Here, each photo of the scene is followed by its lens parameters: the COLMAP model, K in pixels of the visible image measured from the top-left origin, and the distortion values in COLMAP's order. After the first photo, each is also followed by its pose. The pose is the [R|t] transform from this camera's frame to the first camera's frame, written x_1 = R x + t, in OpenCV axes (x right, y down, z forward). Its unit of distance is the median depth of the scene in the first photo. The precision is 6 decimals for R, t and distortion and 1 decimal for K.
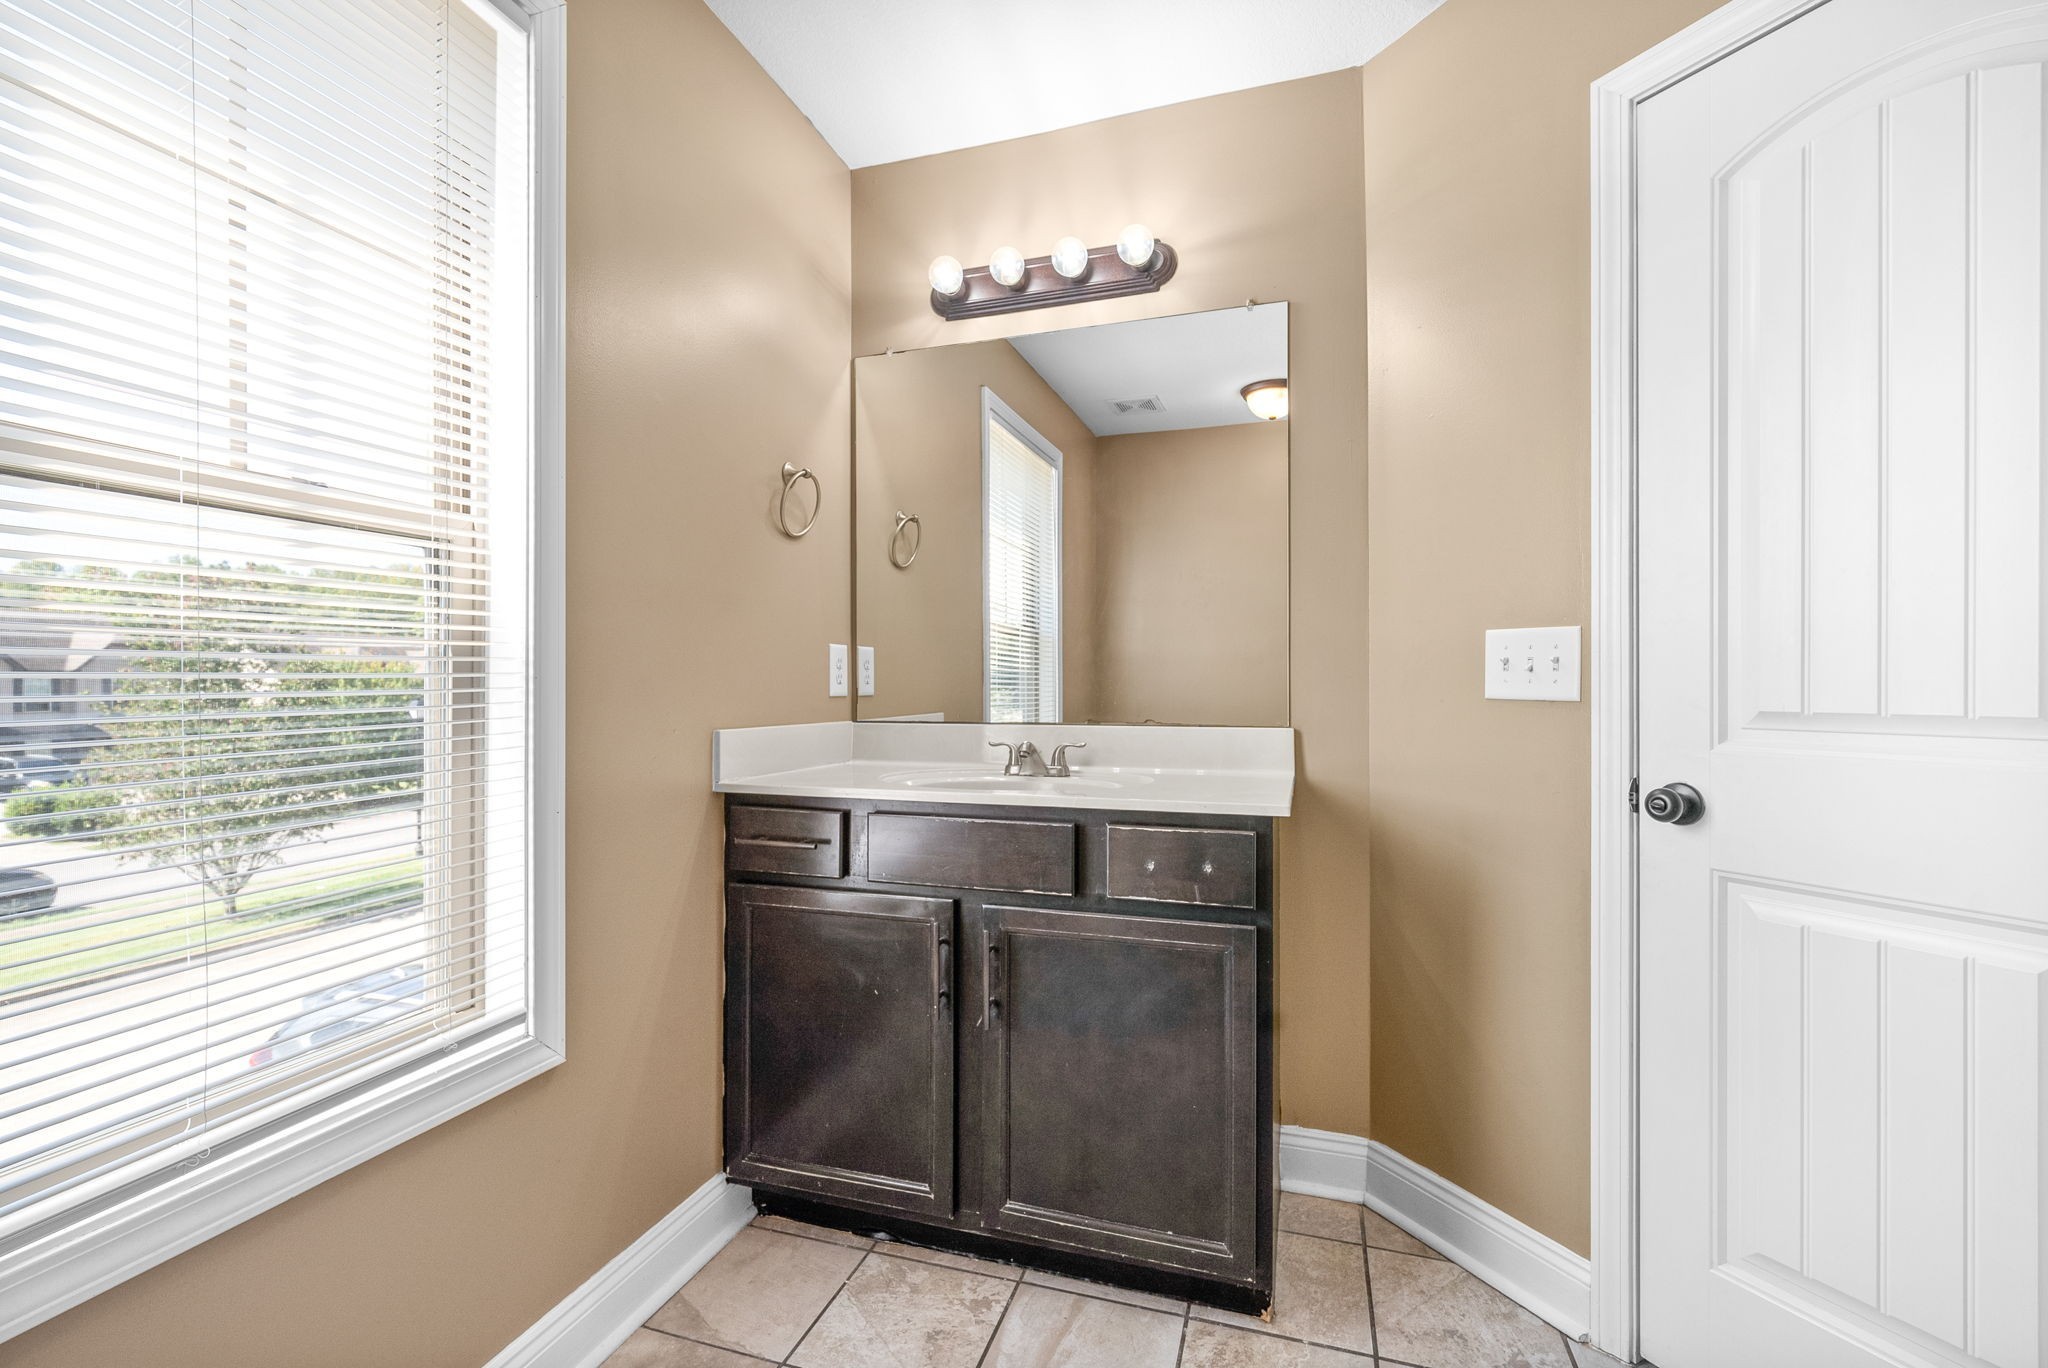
lens RADIAL K [[897.9, 0, 1036.7], [0, 897.9, 679.1], [0, 0, 1]] dist [-0.001075, -0.000328]
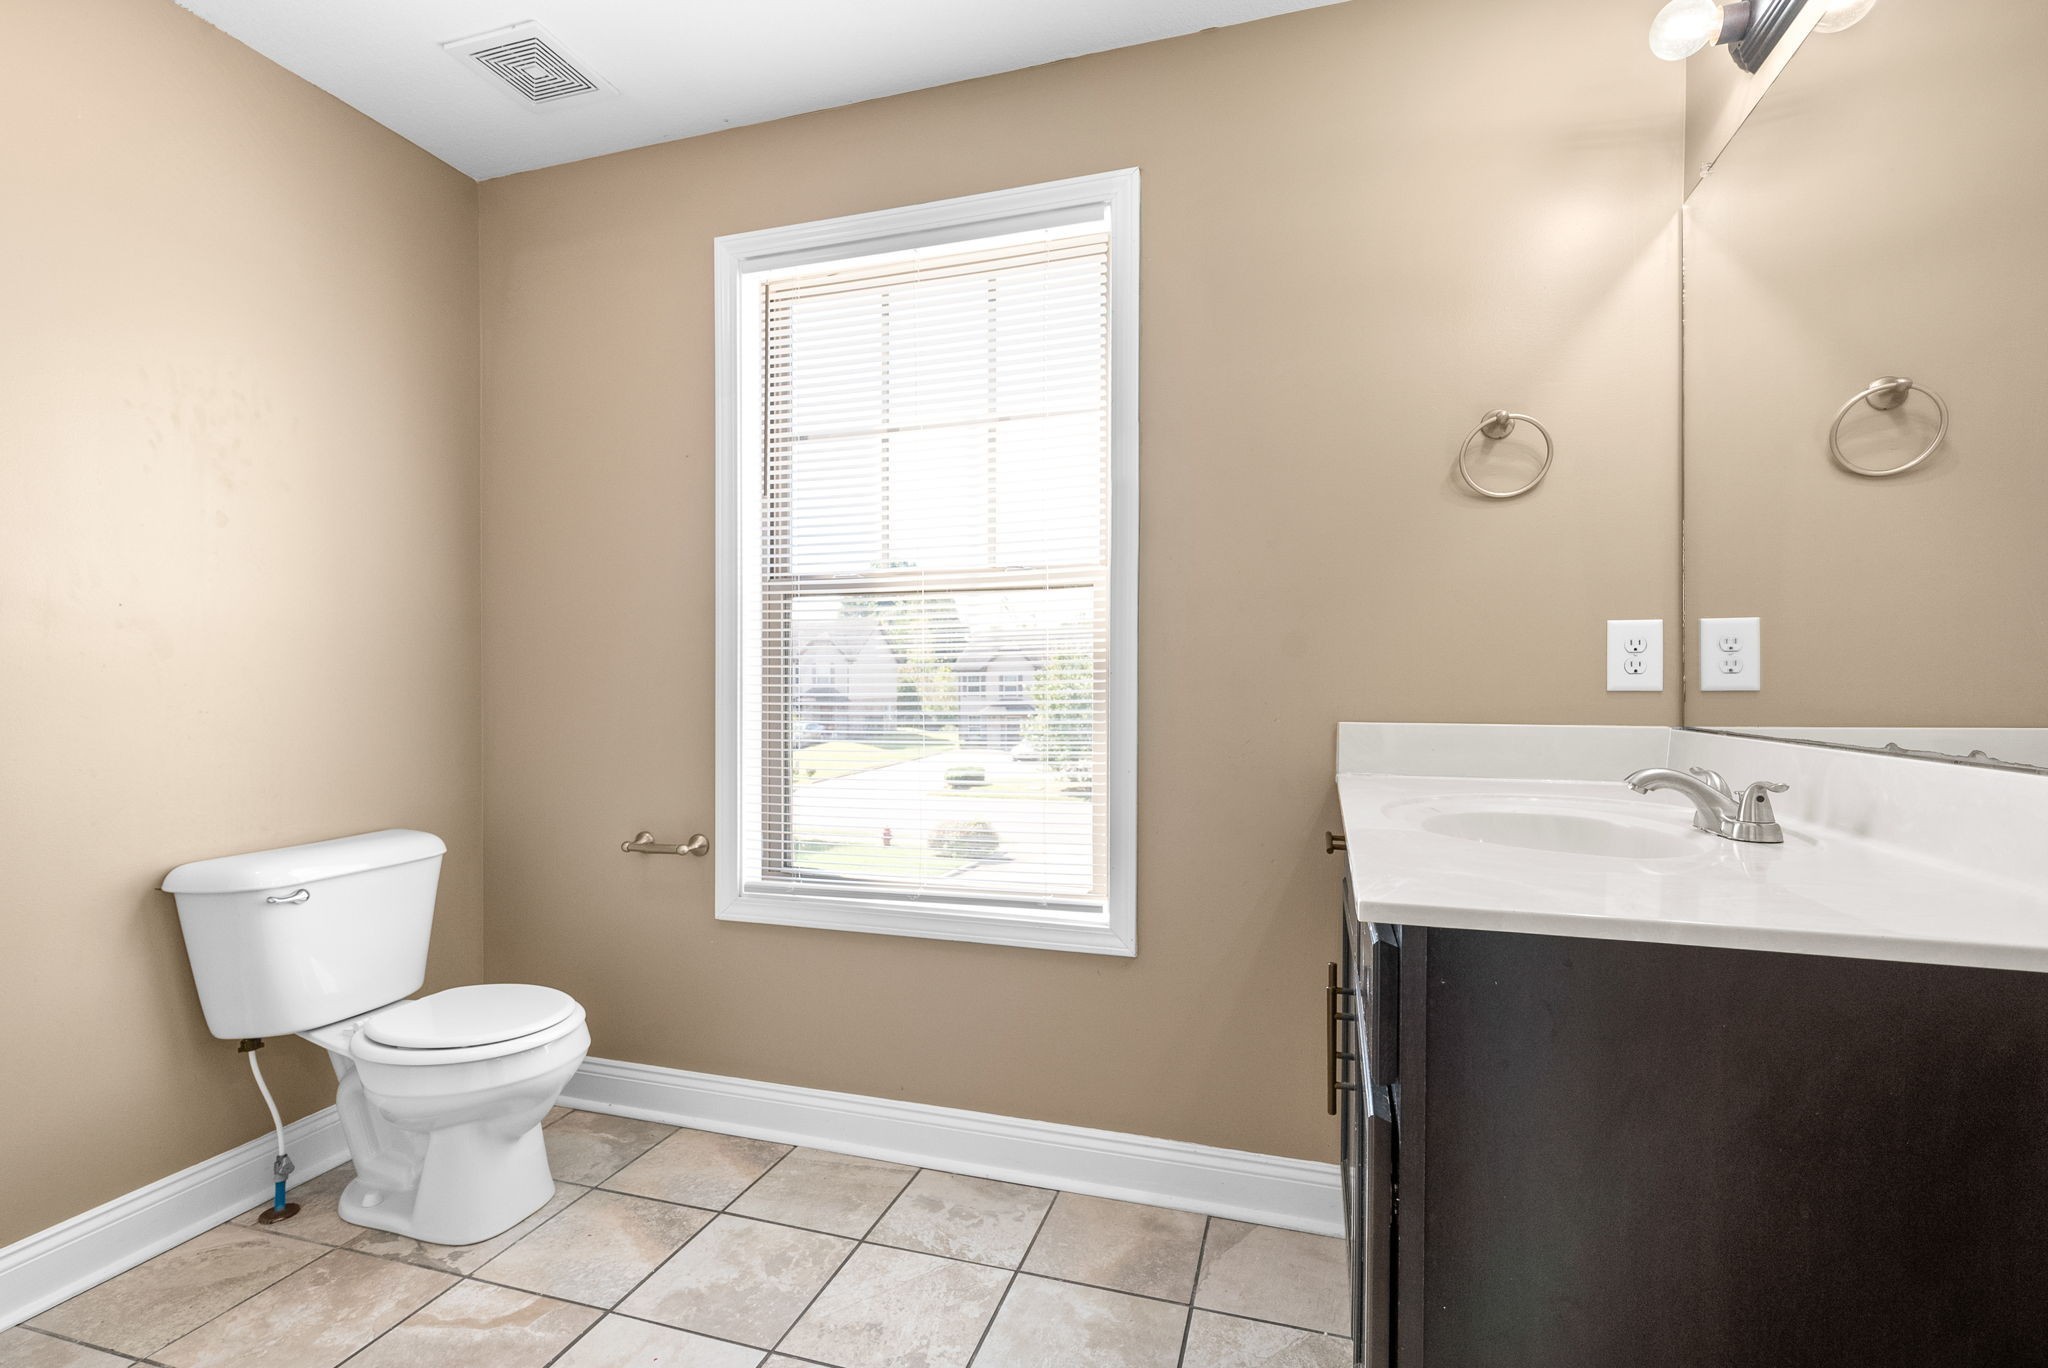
lens RADIAL K [[897.9, 0, 1032.8], [0, 897.9, 683.5], [0, 0, 1]] dist [-0.001075, -0.000328]
pose [[0.015307, -0.000078, -0.999883, 0.496881], [0.009656, 0.999953, 0.000070, 0.008012], [0.999836, -0.009656, 0.015307, 0.501956]]
